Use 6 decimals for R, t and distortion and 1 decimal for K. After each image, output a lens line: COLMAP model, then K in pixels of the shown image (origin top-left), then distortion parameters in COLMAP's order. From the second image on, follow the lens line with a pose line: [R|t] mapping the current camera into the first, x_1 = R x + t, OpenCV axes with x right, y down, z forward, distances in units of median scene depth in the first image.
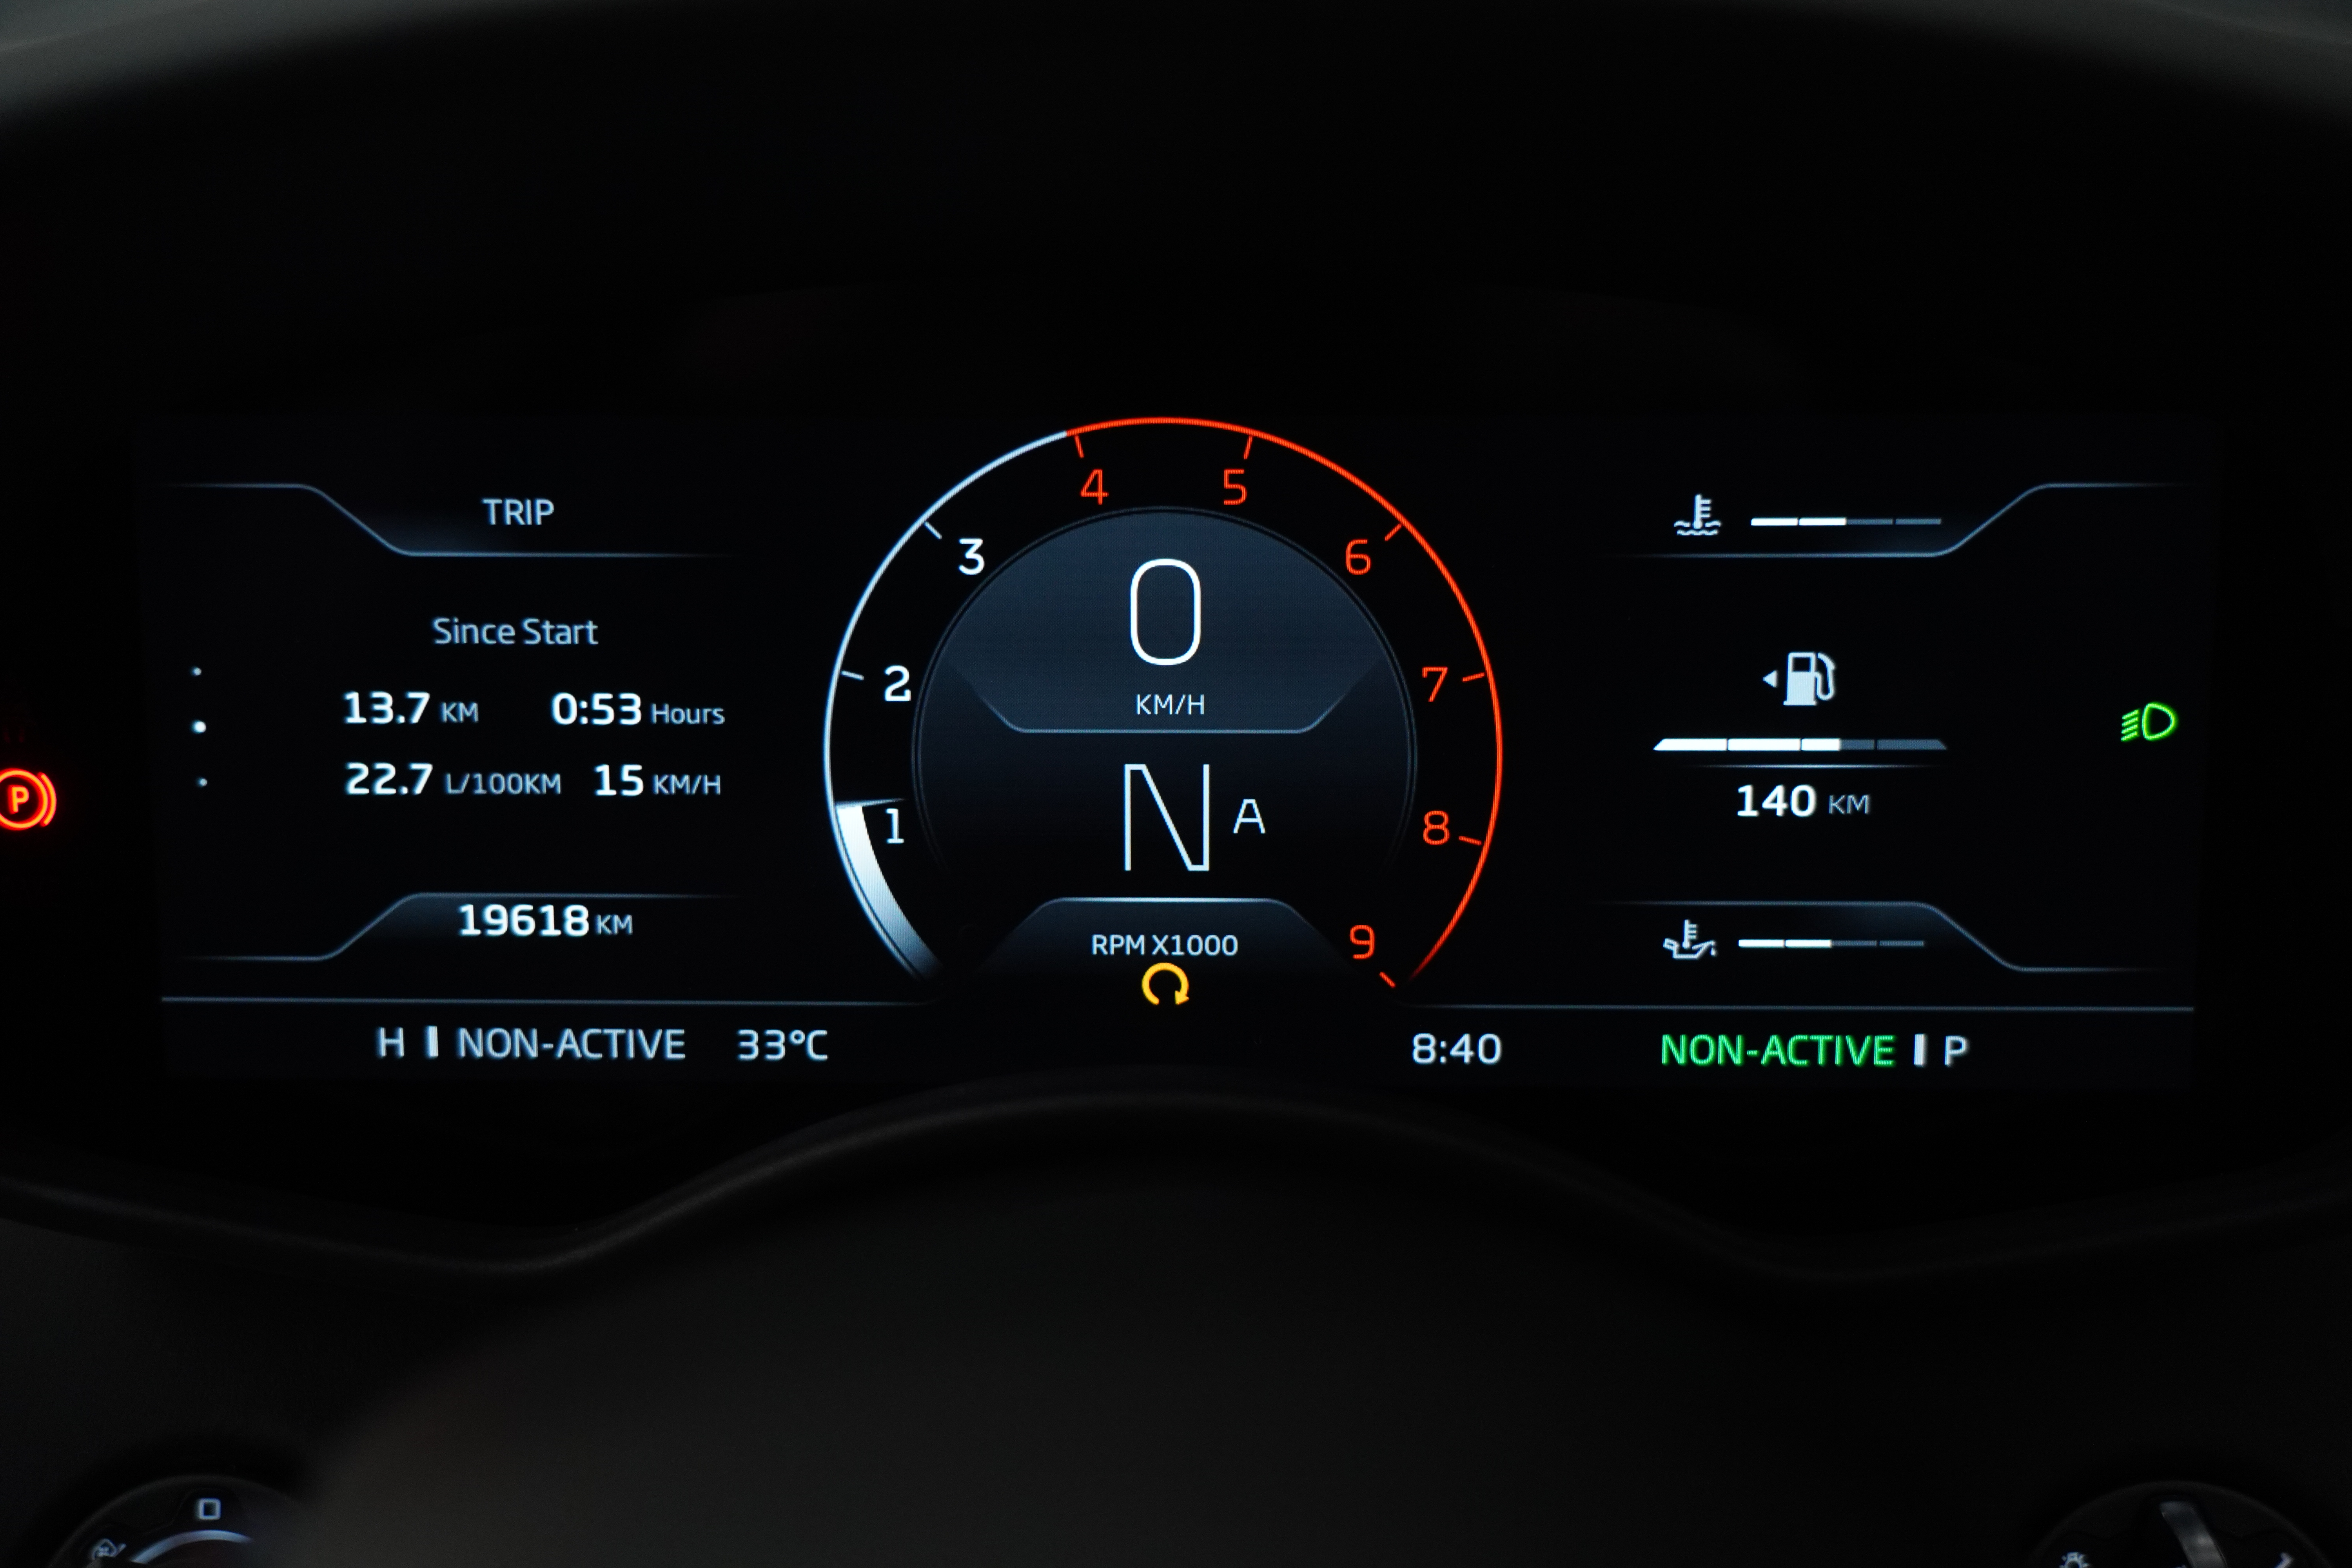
lens RADIAL K [[2836.7, 0, 1172.1], [0, 2836.7, 779.8], [0, 0, 1]] dist [0.015947, 0.000000]
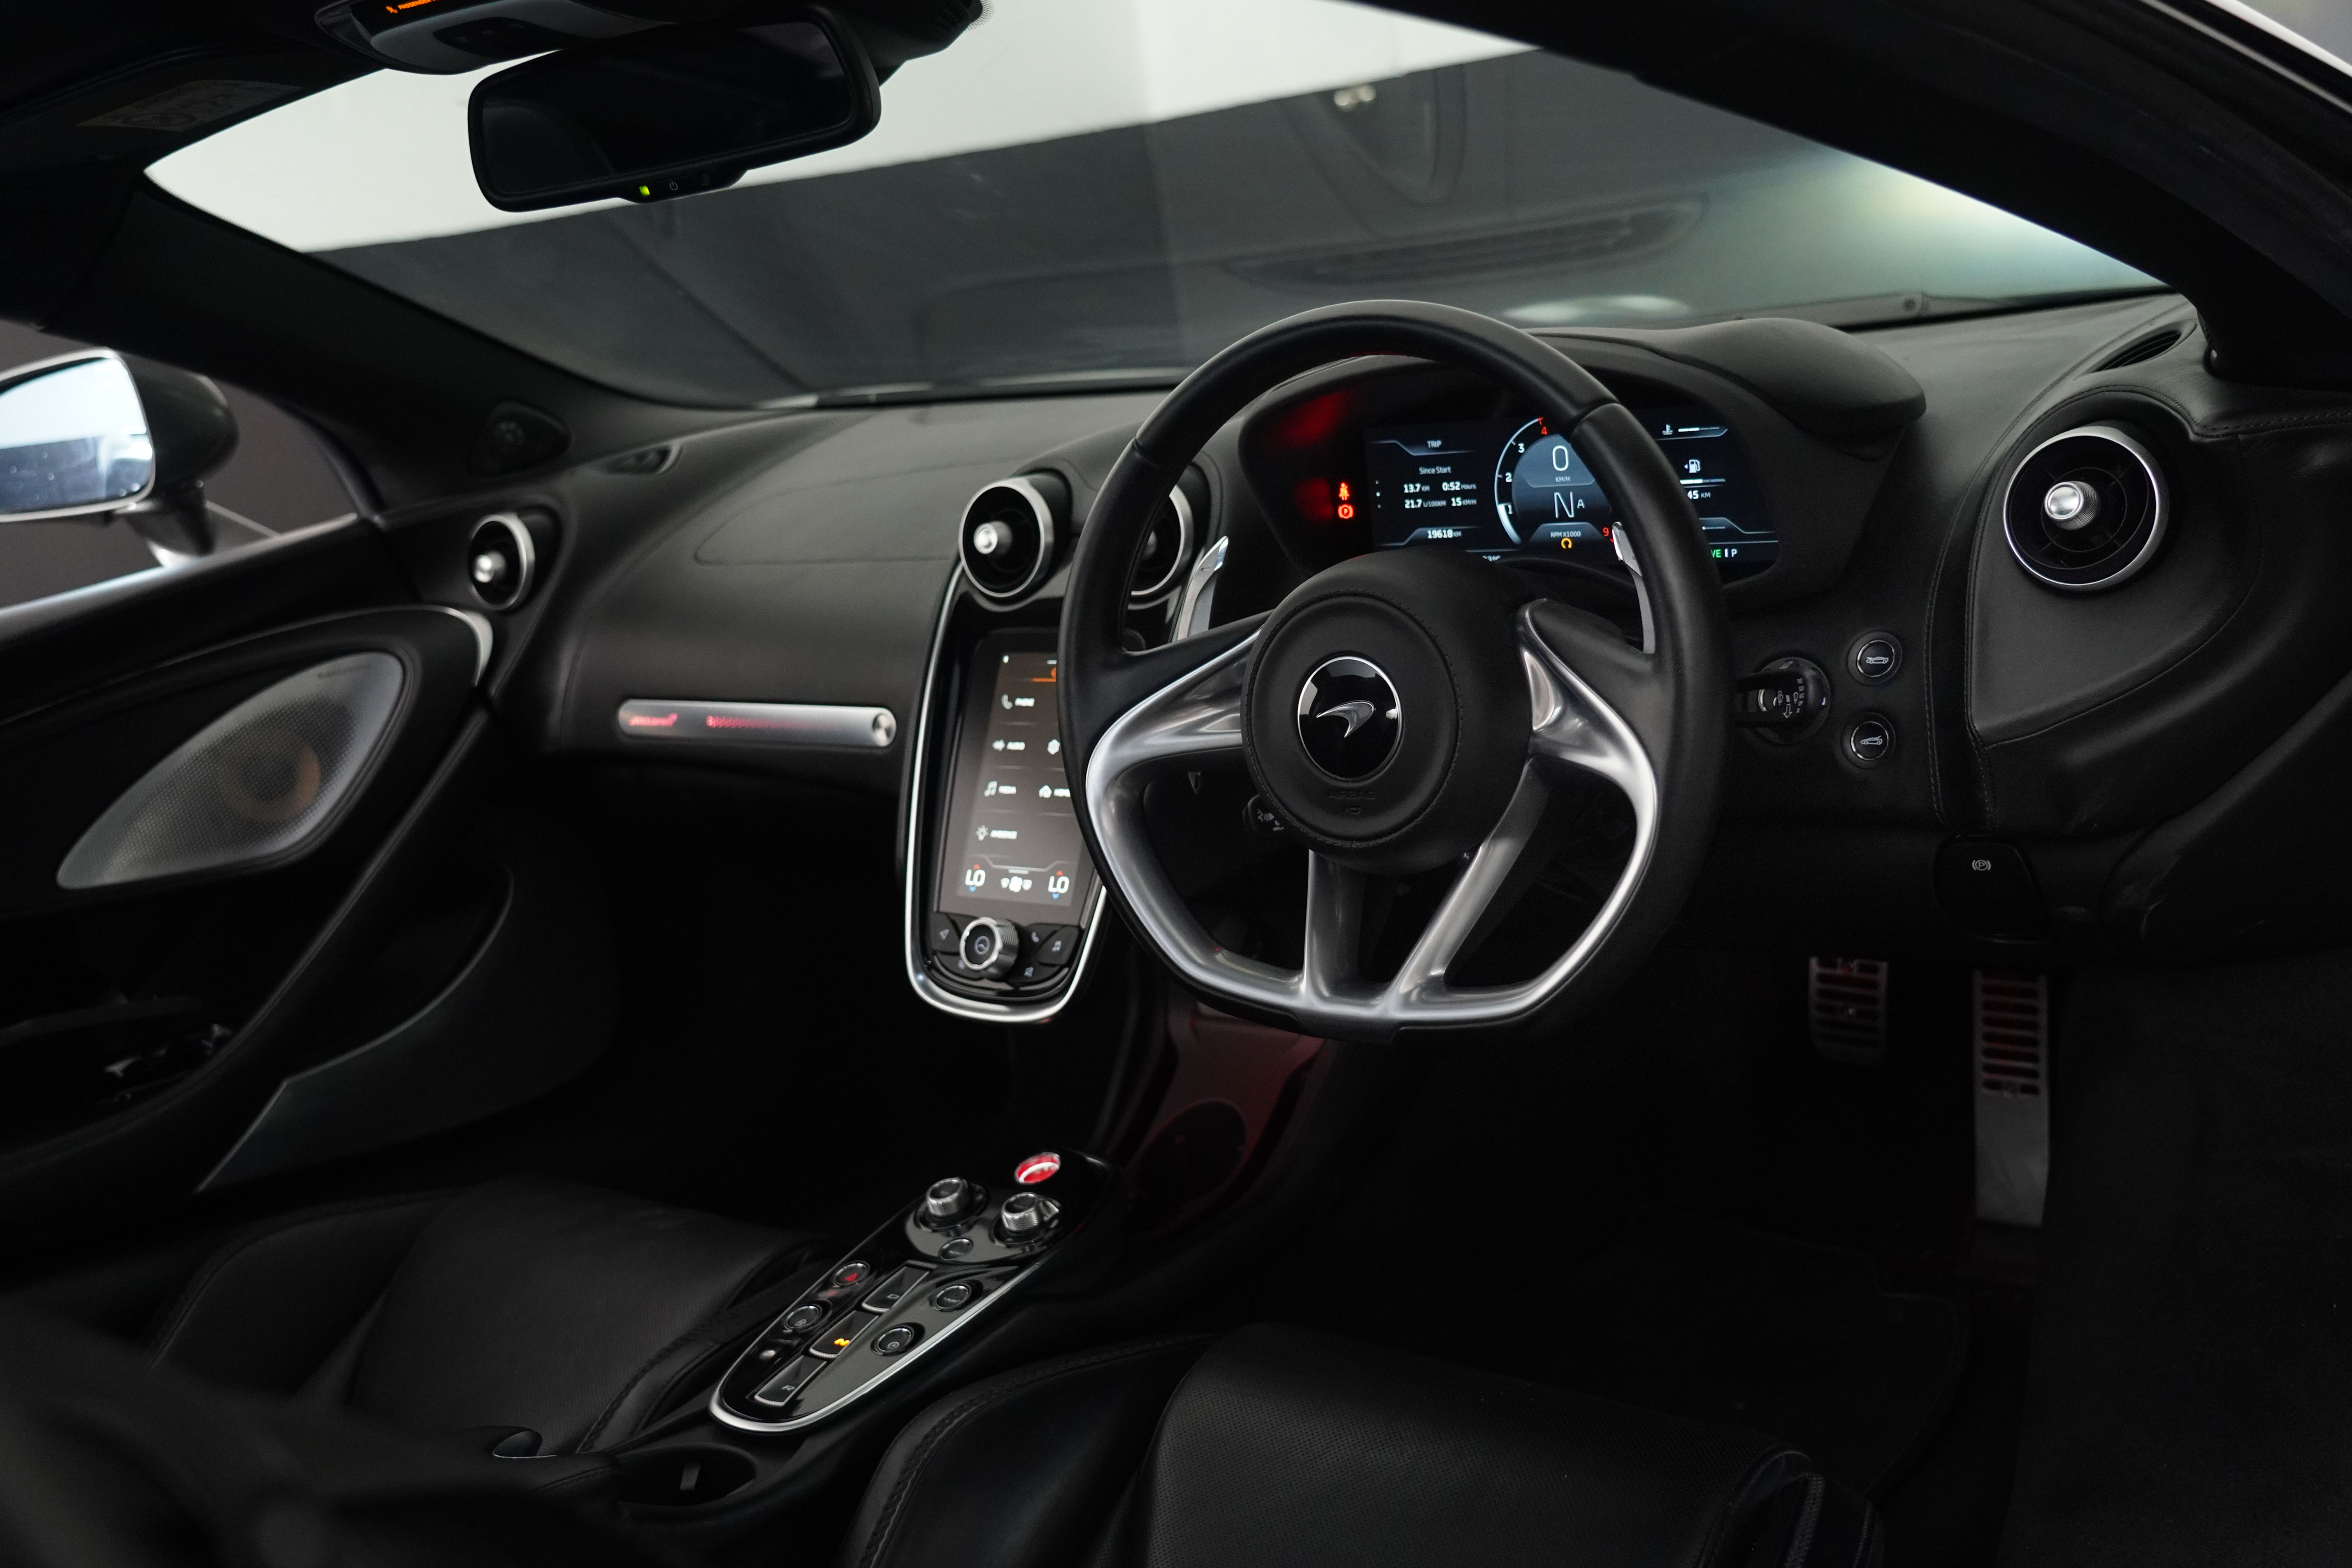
lens RADIAL K [[2150.5, 0, 1175.0], [0, 2150.5, 784.7], [0, 0, 1]] dist [-0.003008, 0.000000]
pose [[0.805025, 0.036454, -0.592120, 1.514935], [0.014665, 0.996582, 0.081292, 0.167103], [0.593059, -0.074125, 0.801739, -2.085932]]
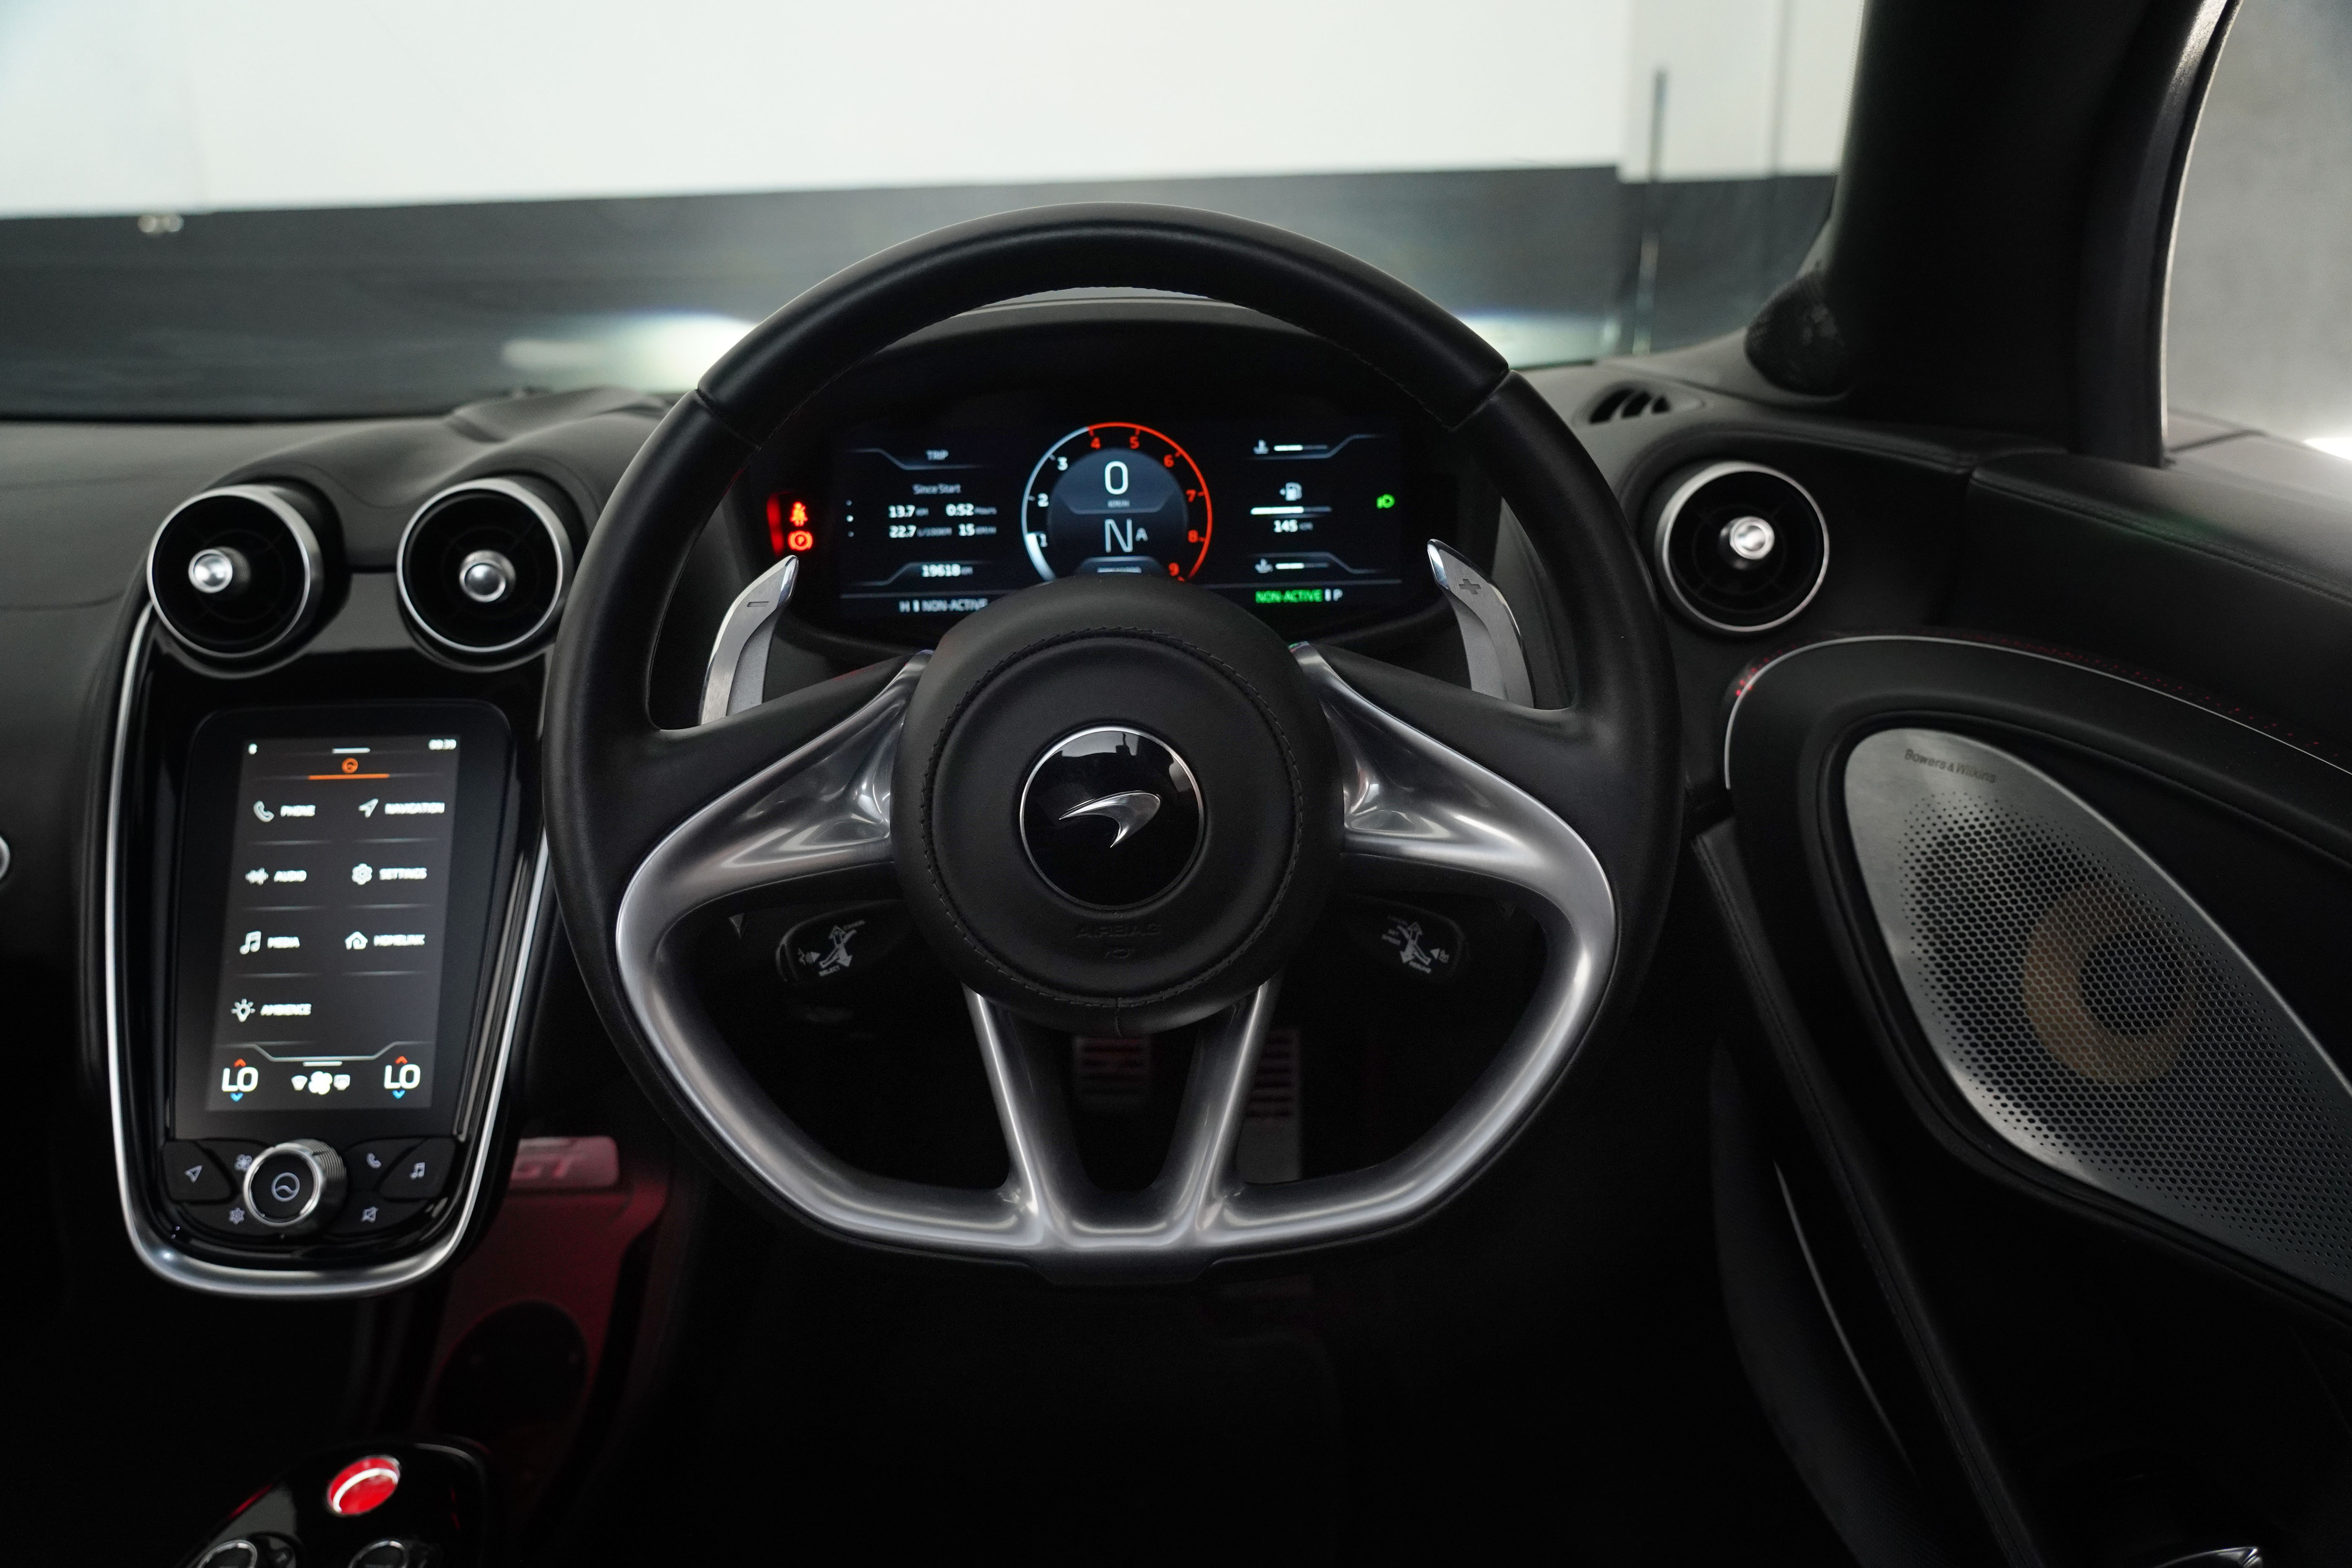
lens RADIAL K [[1680.4, 0, 1180.0], [0, 1680.4, 787.9], [0, 0, 1]] dist [-0.030591, 0.003394]
pose [[0.999678, -0.024971, -0.004407, 0.078016], [0.025228, 0.996935, 0.074055, 0.177776], [0.002544, -0.074142, 0.997244, -1.159531]]
